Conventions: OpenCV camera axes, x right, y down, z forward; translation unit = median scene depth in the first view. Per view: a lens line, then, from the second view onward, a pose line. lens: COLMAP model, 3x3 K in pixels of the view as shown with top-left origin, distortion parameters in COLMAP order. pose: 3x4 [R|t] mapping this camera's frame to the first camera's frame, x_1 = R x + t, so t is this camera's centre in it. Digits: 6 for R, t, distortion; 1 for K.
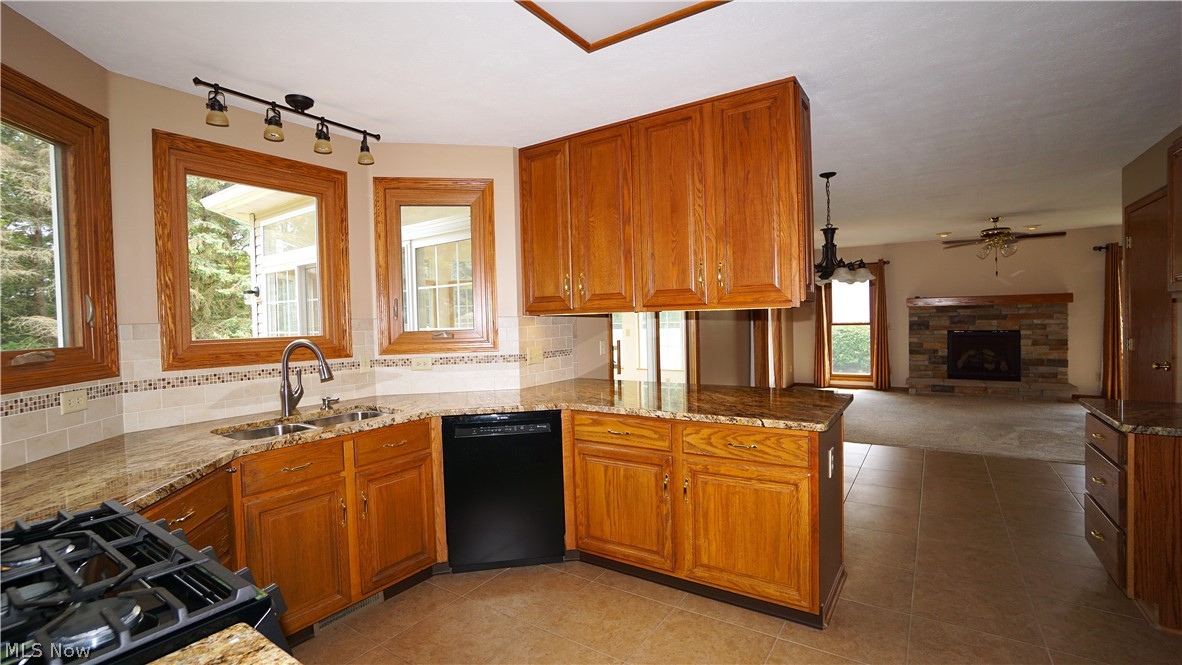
lens RADIAL K [[531.2, 0, 581.0], [0, 531.2, 332.6], [0, 0, 1]] dist [-0.062960, 0.025543]
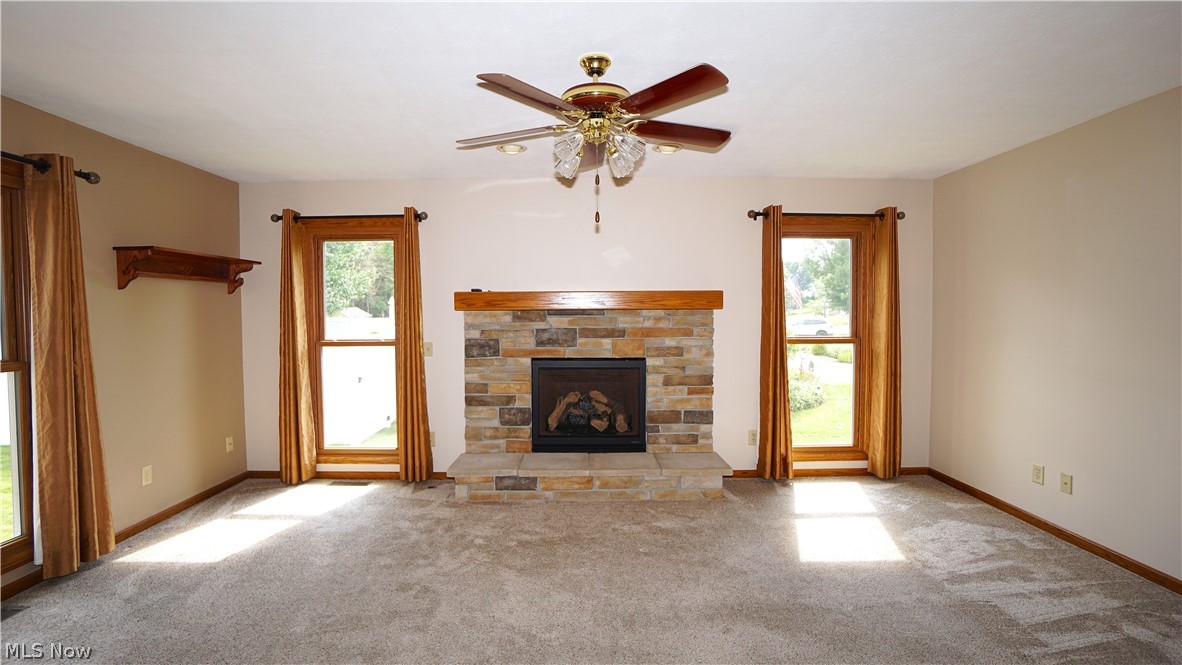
lens RADIAL K [[520.8, 0, 589.3], [0, 520.8, 328.1], [0, 0, 1]] dist [-0.062206, 0.023372]
pose [[0.821165, 0.004663, 0.570671, 0.874888], [-0.000590, 0.999973, -0.007322, -0.056121], [-0.570690, 0.005676, 0.821146, 1.035515]]
